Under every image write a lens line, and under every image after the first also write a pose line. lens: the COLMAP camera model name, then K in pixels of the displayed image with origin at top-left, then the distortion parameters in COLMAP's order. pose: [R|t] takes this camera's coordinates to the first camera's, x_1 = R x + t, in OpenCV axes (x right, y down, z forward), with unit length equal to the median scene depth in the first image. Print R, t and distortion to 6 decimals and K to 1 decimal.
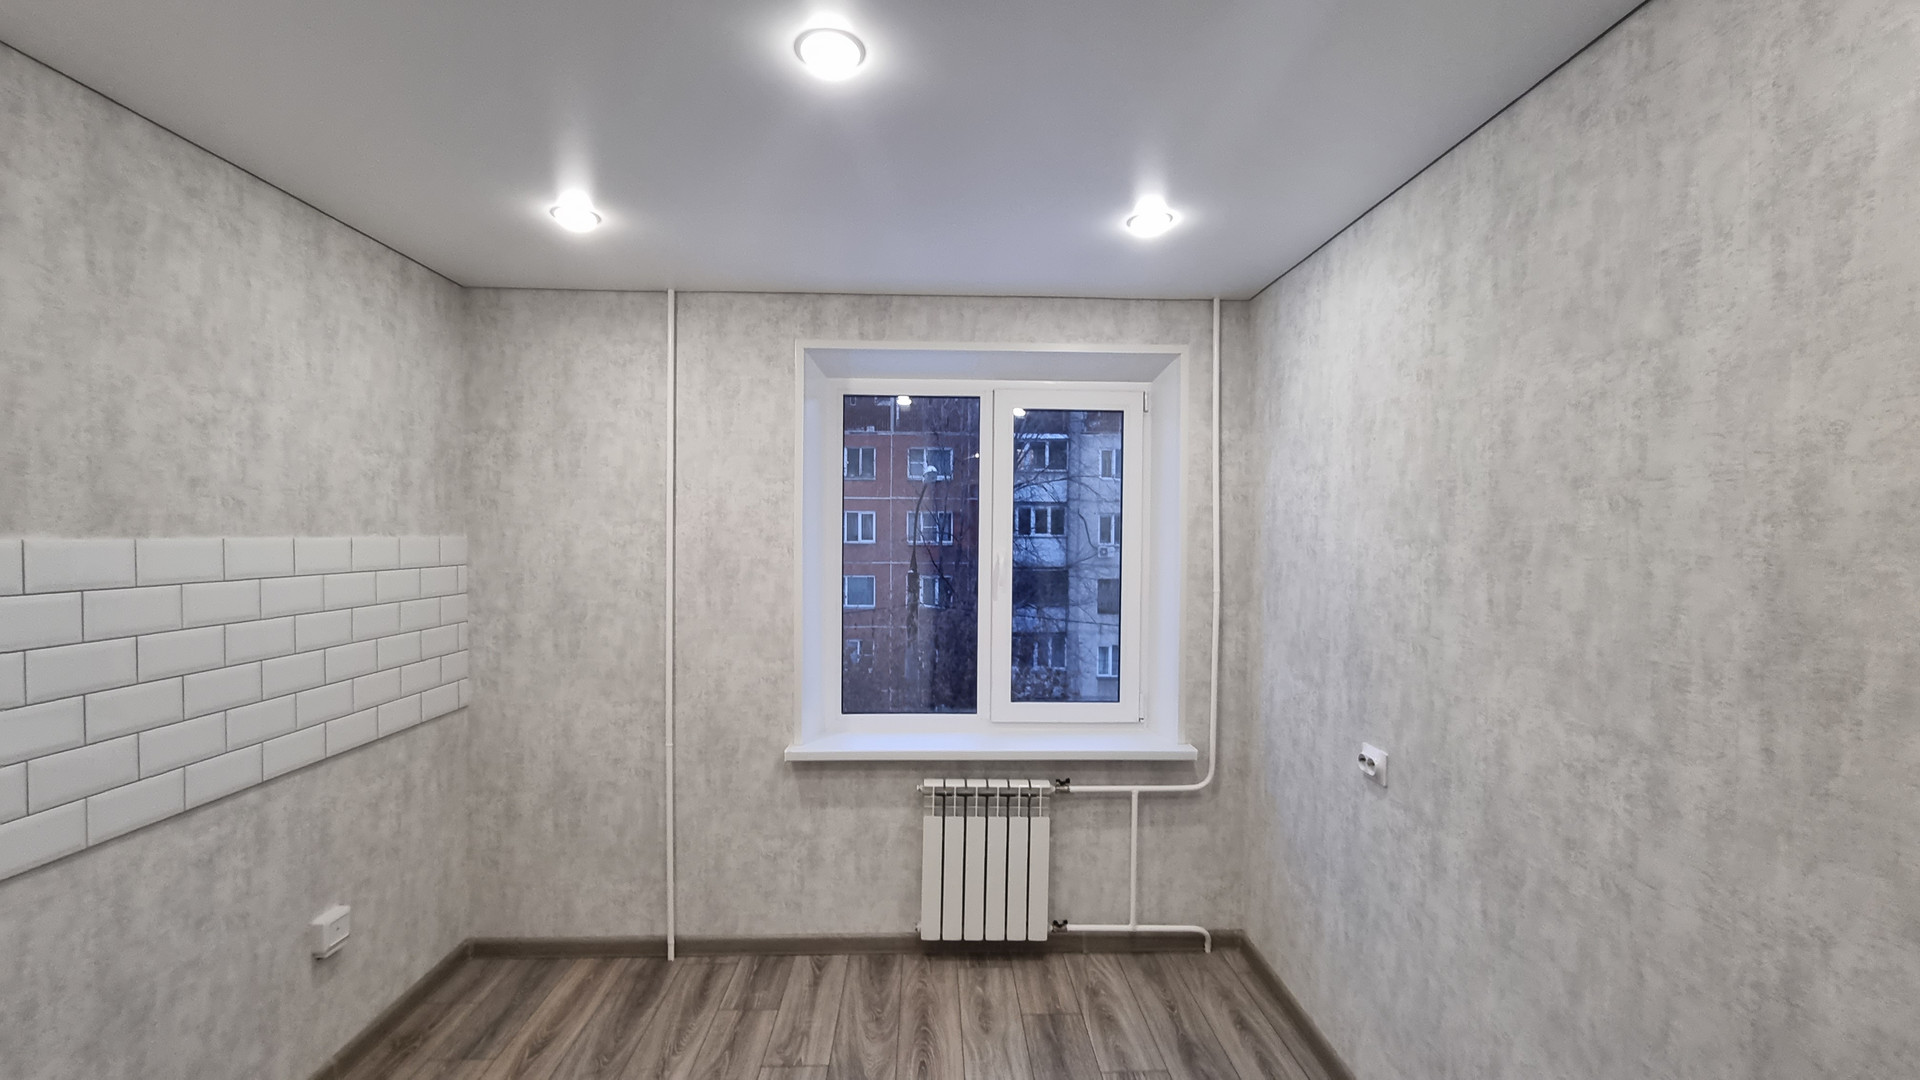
lens RADIAL K [[776.3, 0, 962.5], [0, 776.3, 548.9], [0, 0, 1]] dist [-0.003808, -0.001306]
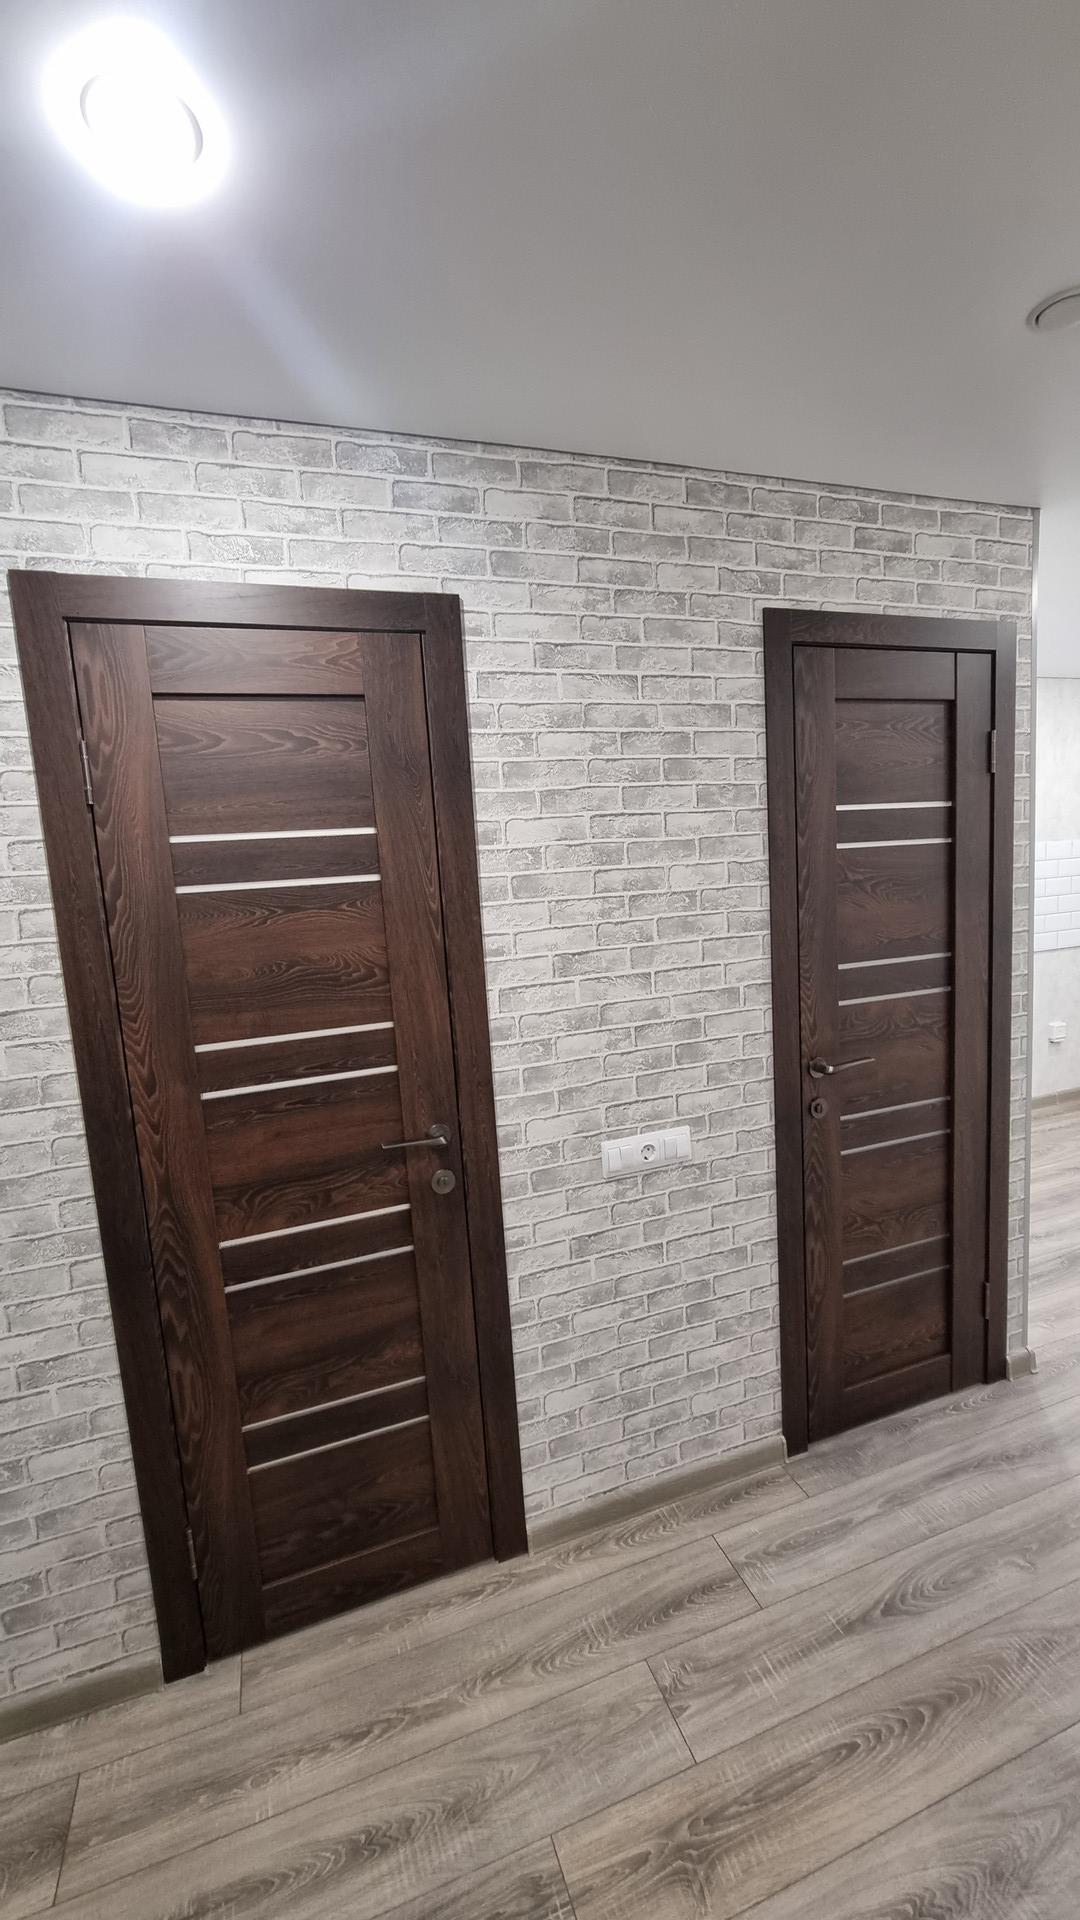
lens RADIAL K [[776.3, 0, 528.1], [0, 776.3, 962.3], [0, 0, 1]] dist [-0.003808, -0.001306]
pose [[0.278960, 0.092913, -0.955797, 0.600731], [0.048197, 0.992699, 0.110567, 0.006612], [0.959092, -0.076911, 0.272446, -0.724179]]
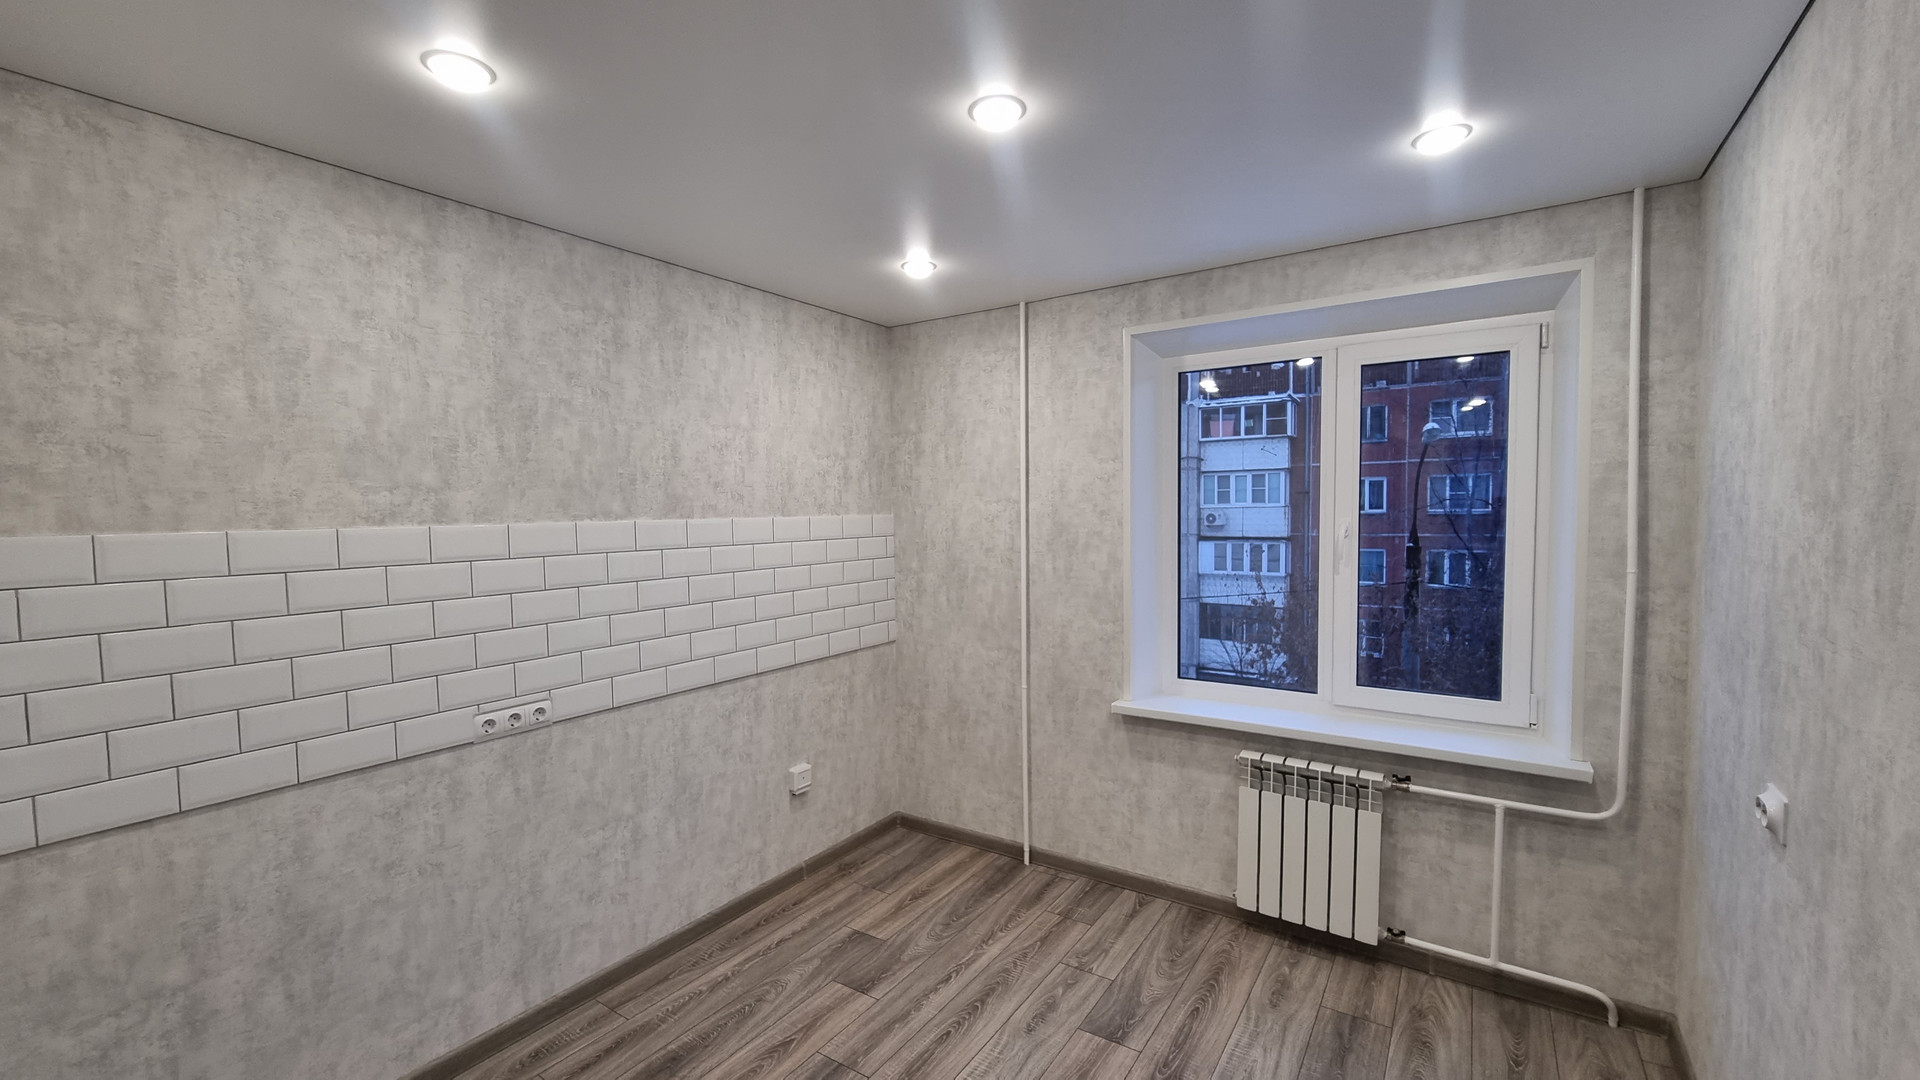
lens RADIAL K [[776.3, 0, 962.2], [0, 776.3, 548.7], [0, 0, 1]] dist [-0.003808, -0.001306]
pose [[0.808225, 0.012094, -0.588750, 0.252959], [0.008942, 0.999422, 0.032805, 0.000191], [0.588806, -0.031778, 0.807649, -0.016270]]
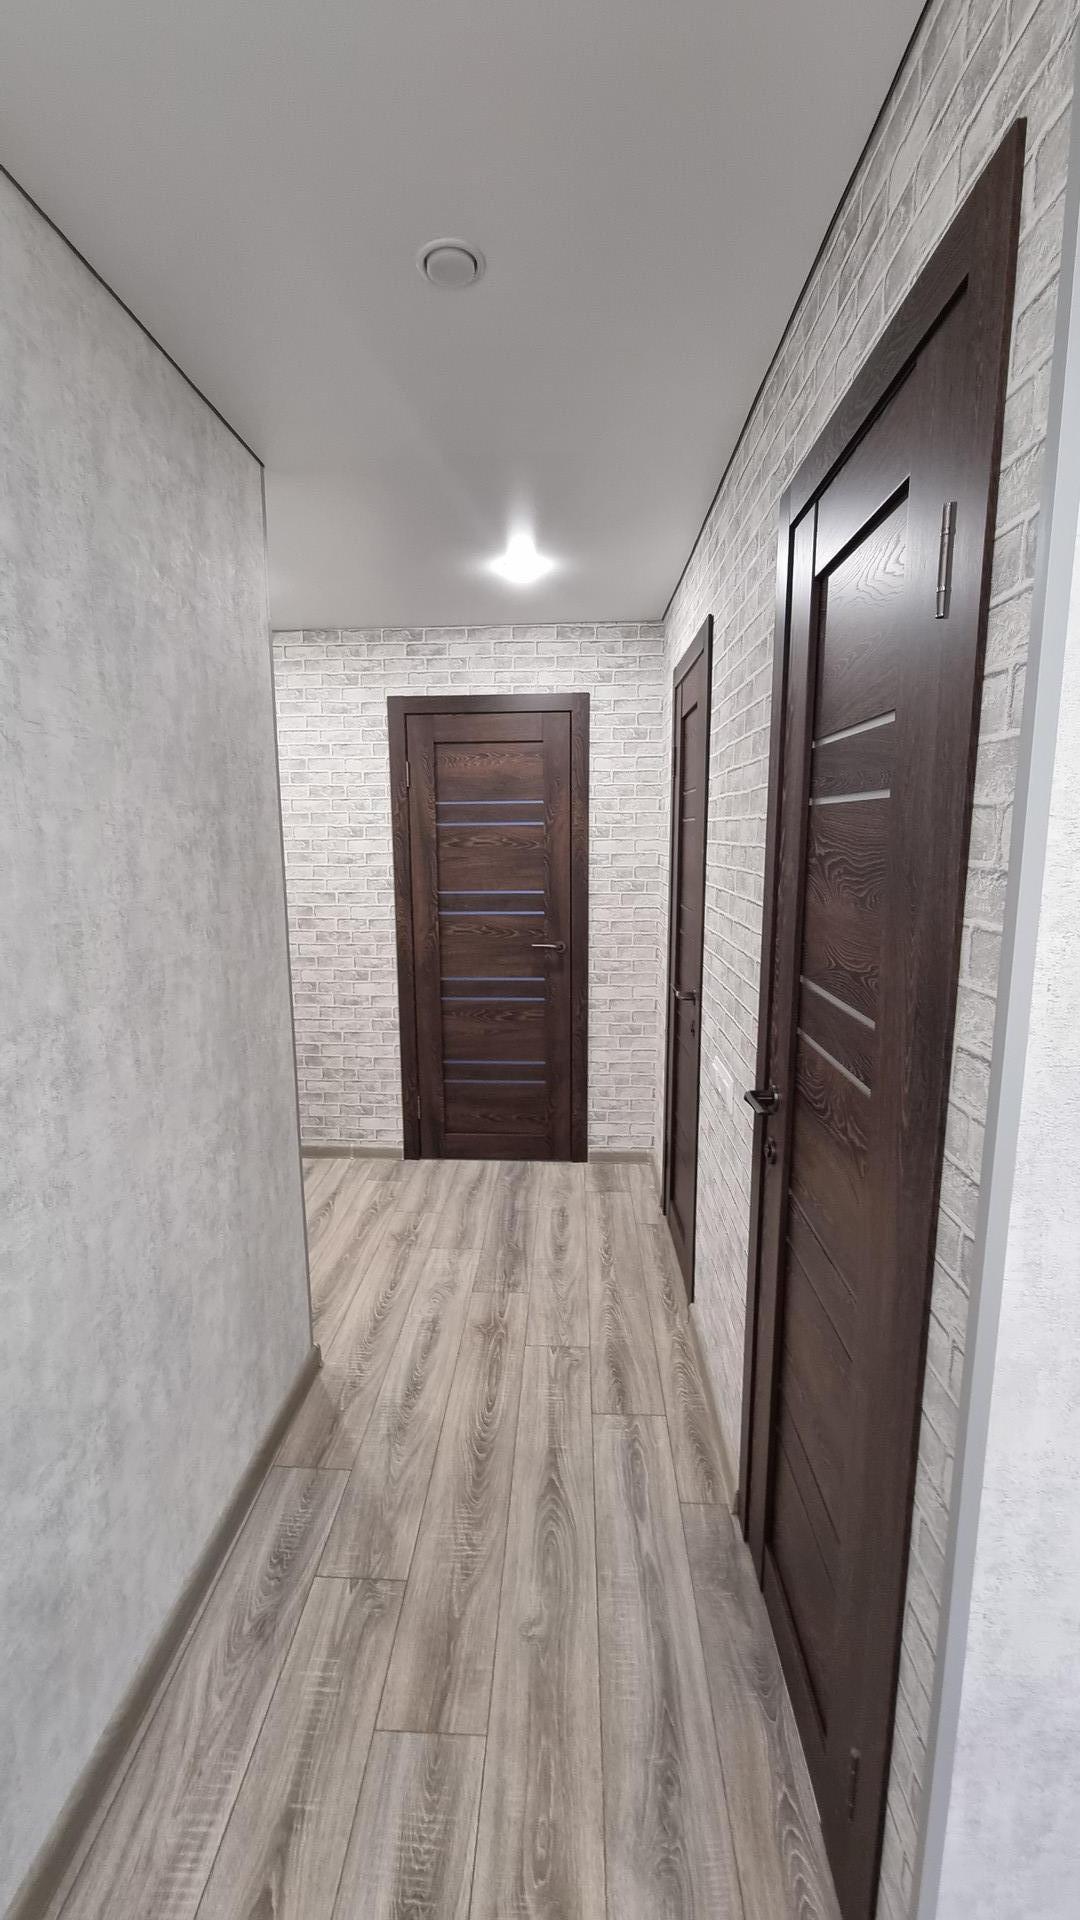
lens RADIAL K [[776.3, 0, 532.1], [0, 776.3, 959.6], [0, 0, 1]] dist [-0.003808, -0.001306]
pose [[-0.995210, -0.014417, 0.096694, 0.120697], [0.003002, 0.984094, 0.177624, 0.003439], [-0.097716, 0.177064, -0.979336, 0.240473]]
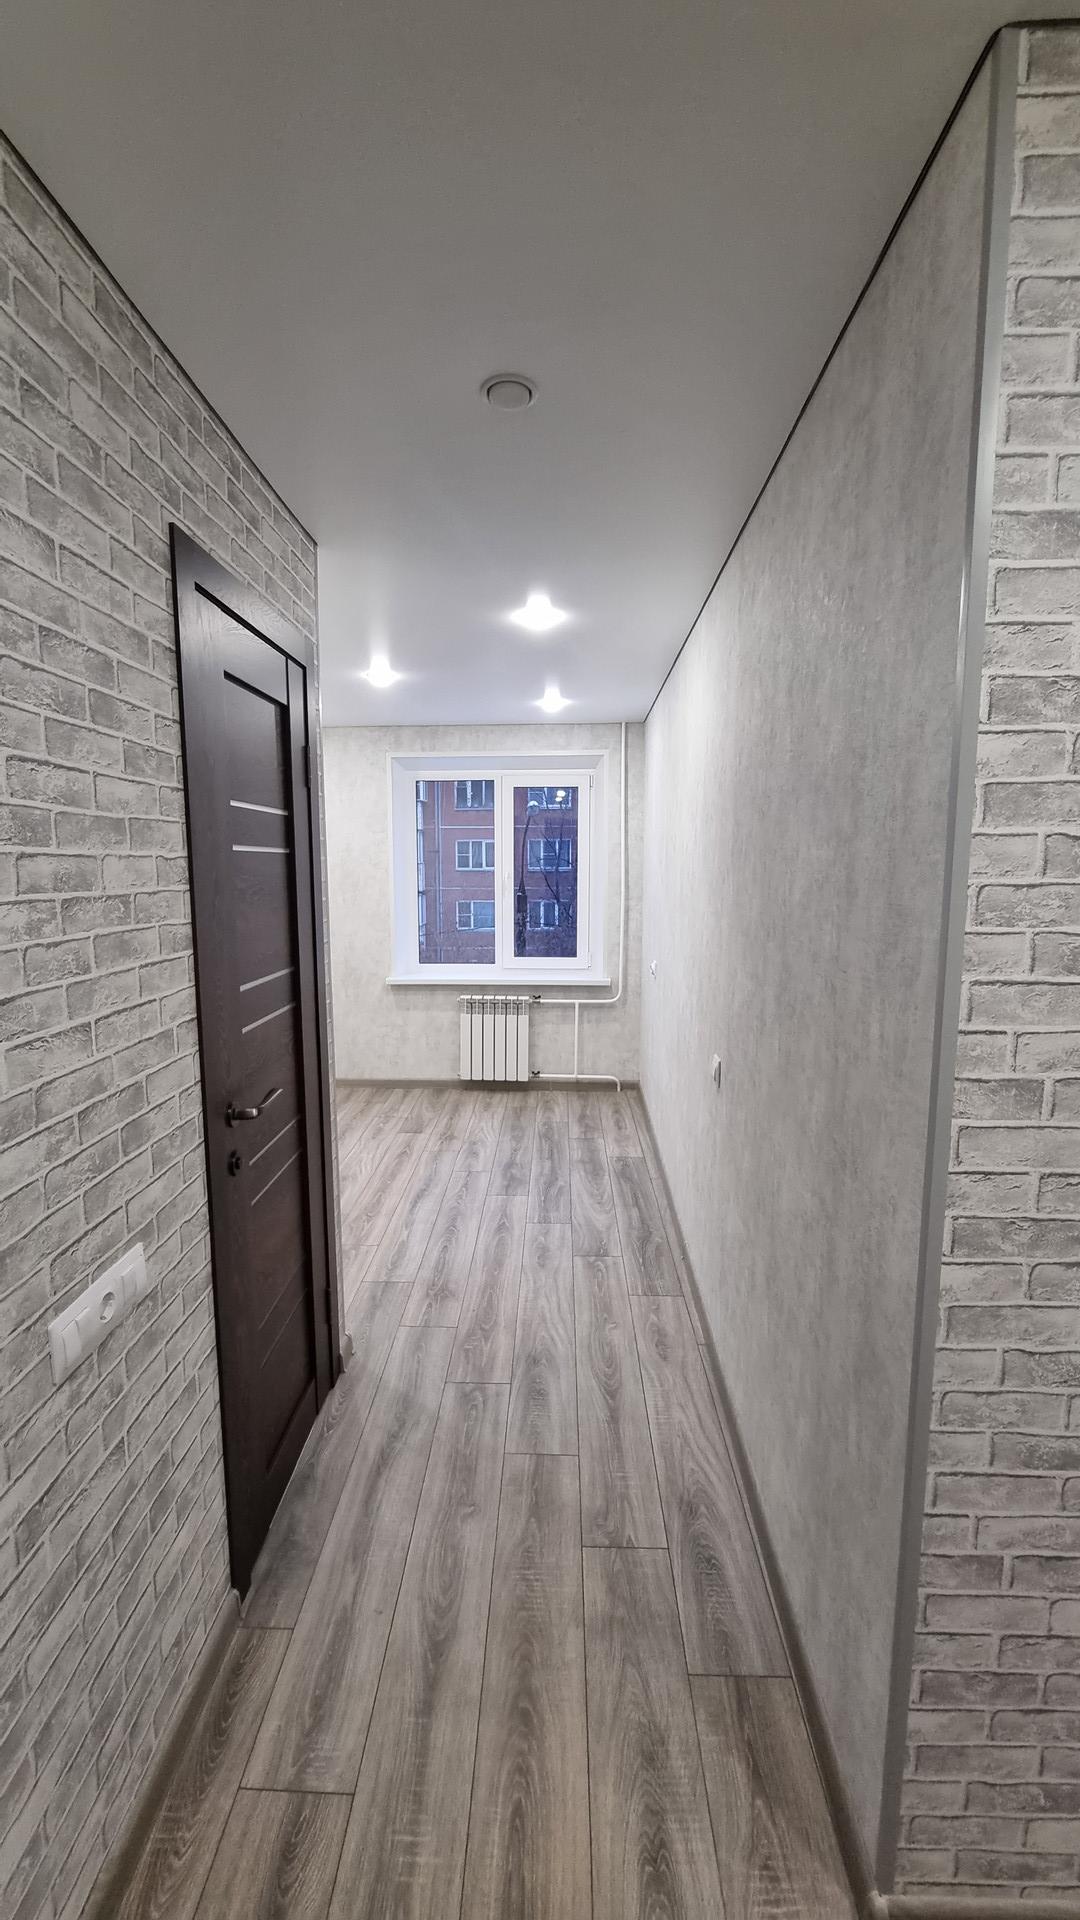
lens RADIAL K [[776.3, 0, 534.1], [0, 776.3, 957.7], [0, 0, 1]] dist [-0.003808, -0.001306]
pose [[0.996966, -0.000052, -0.077834, 0.275609], [0.008259, 0.994426, 0.105116, 0.016974], [0.077395, -0.105440, 0.991409, -0.832946]]
